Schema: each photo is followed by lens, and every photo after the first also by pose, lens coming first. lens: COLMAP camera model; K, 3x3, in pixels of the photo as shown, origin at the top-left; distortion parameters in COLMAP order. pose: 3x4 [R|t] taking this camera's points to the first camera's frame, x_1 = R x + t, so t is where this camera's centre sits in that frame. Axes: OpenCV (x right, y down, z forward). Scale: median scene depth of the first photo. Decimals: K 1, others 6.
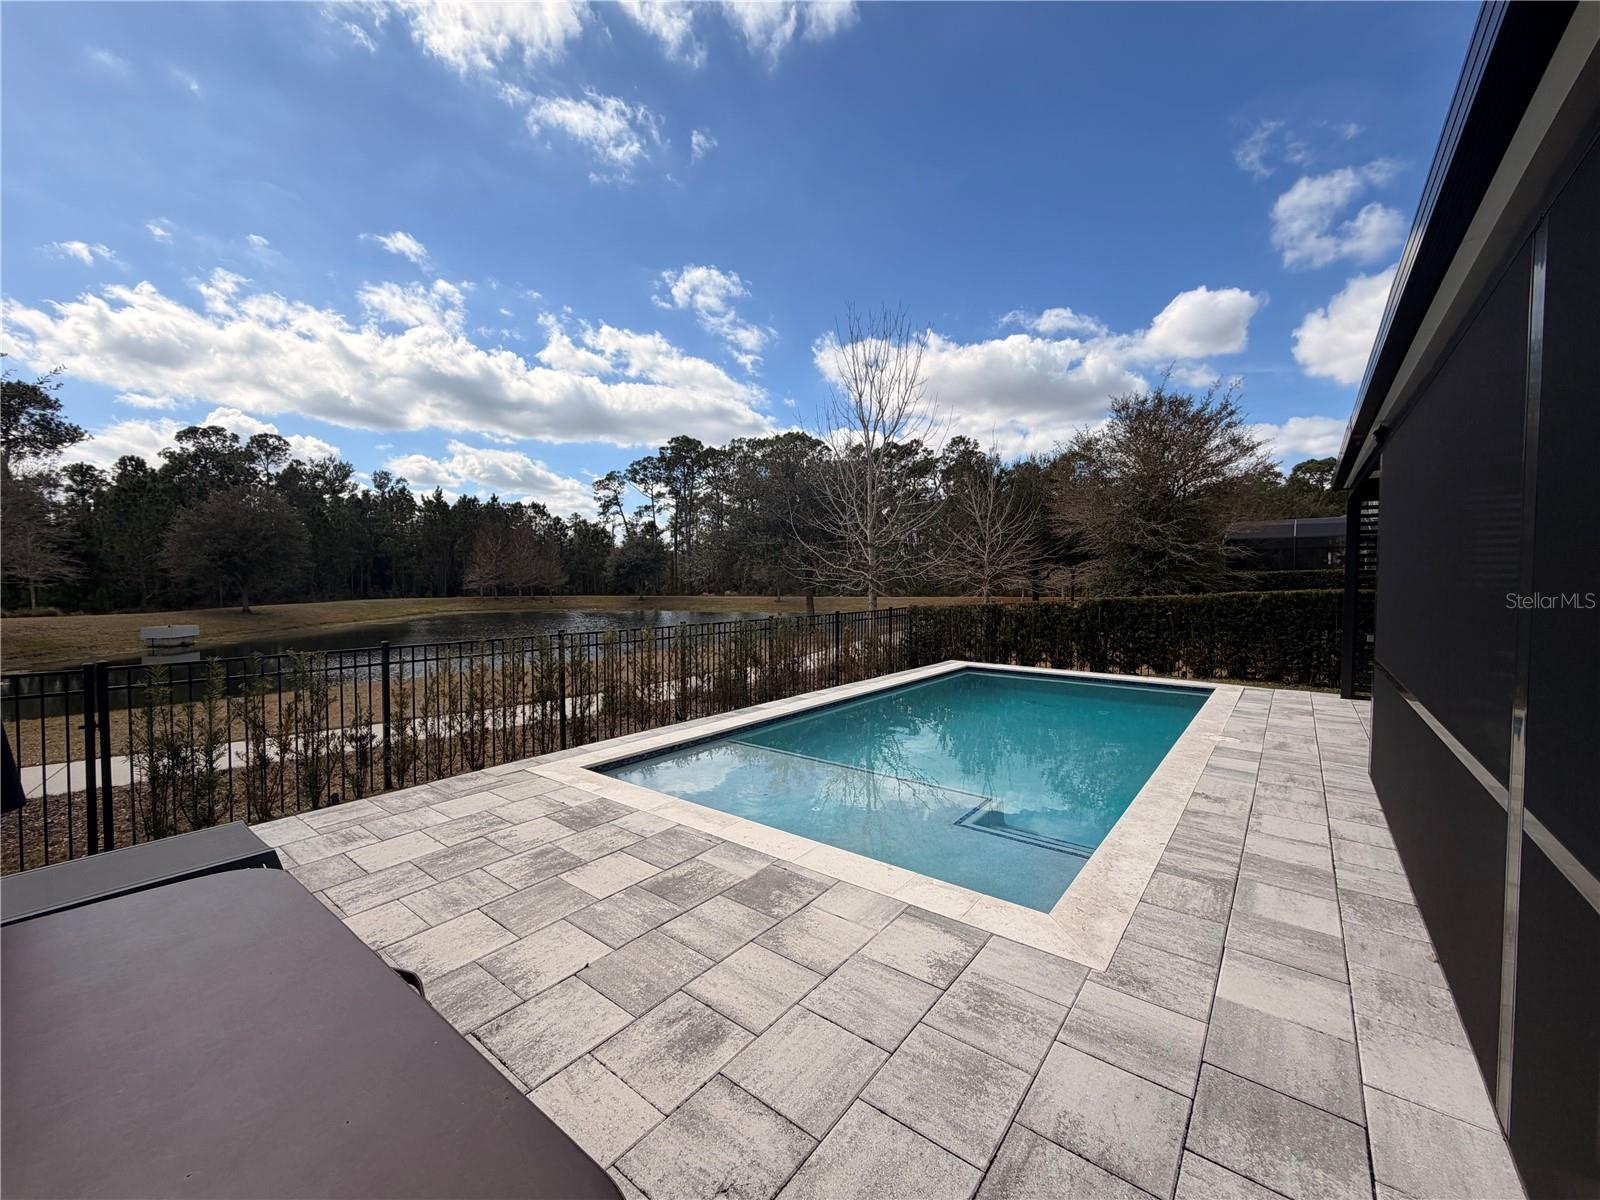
lens RADIAL K [[635.8, 0, 804.4], [0, 635.8, 604.0], [0, 0, 1]] dist [-0.001202, 0.000066]
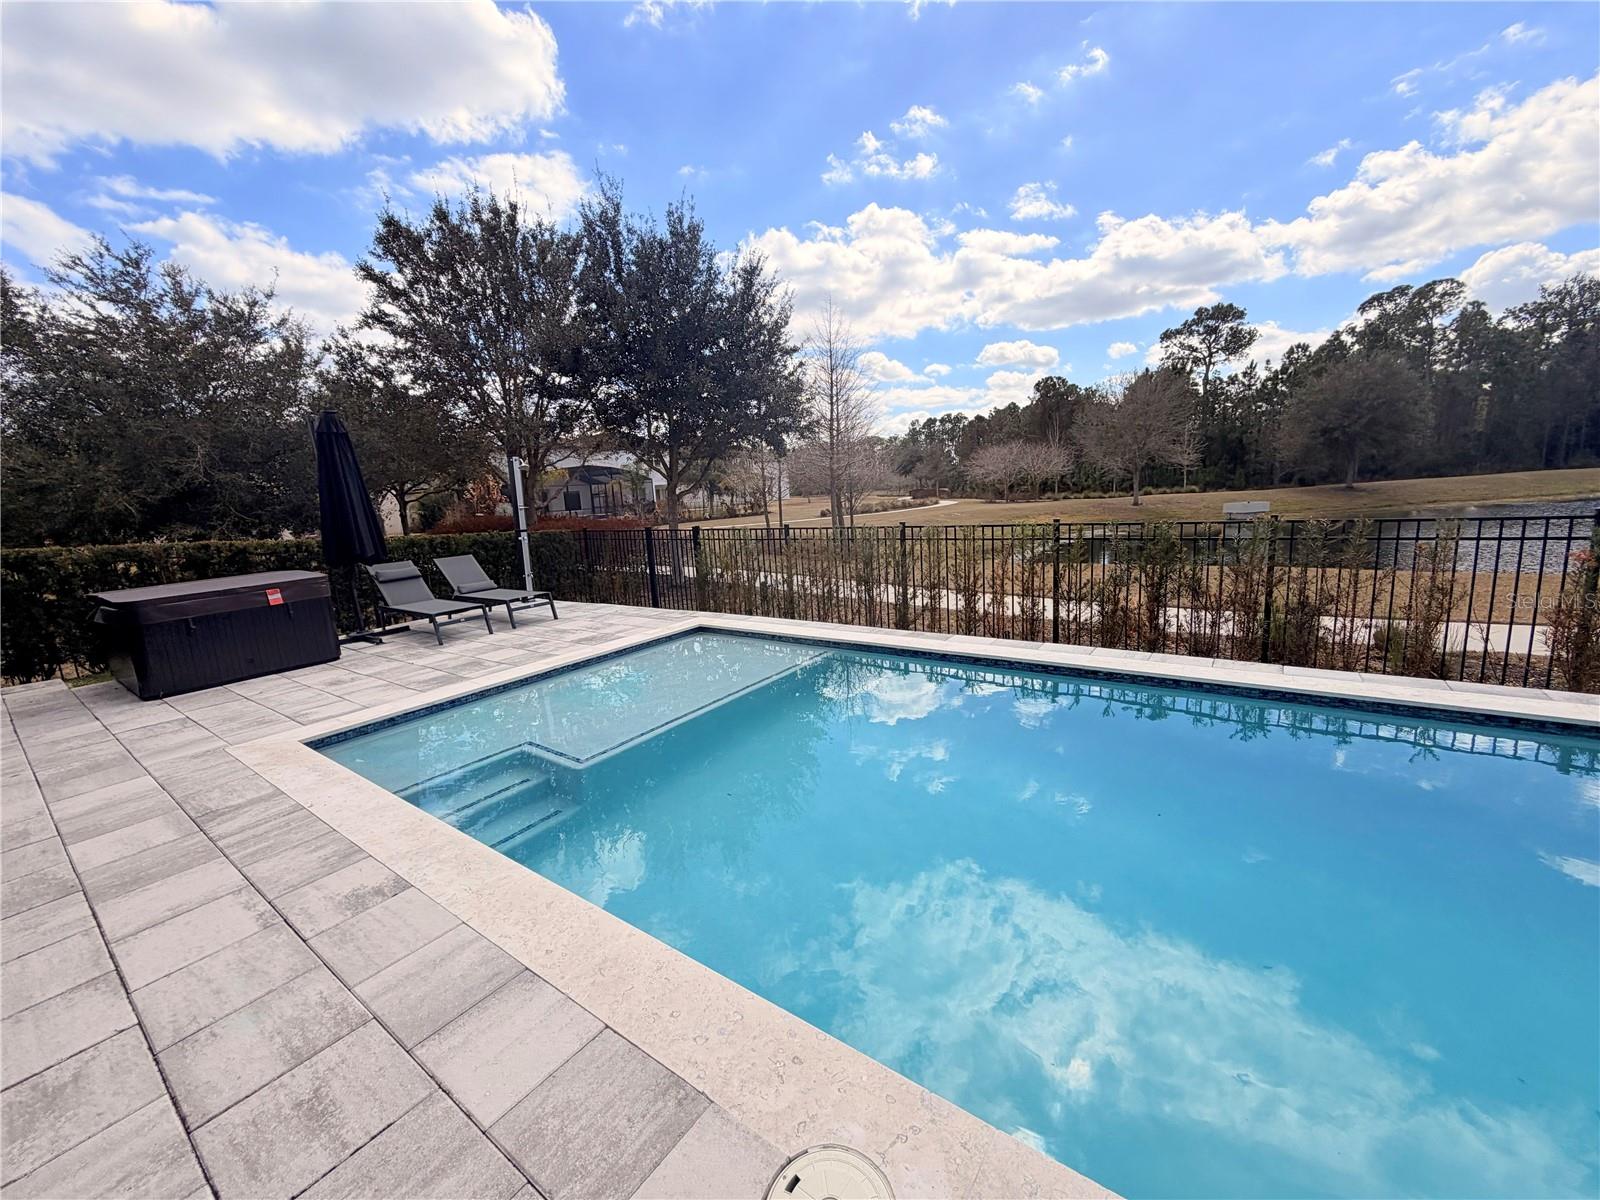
lens RADIAL K [[635.8, 0, 786.2], [0, 635.8, 604.0], [0, 0, 1]] dist [-0.001202, 0.000066]
pose [[0.018668, 0.174919, -0.984406, 0.137378], [0.020964, 0.984292, 0.175297, -0.002861], [0.999606, -0.023910, 0.014707, 0.163663]]
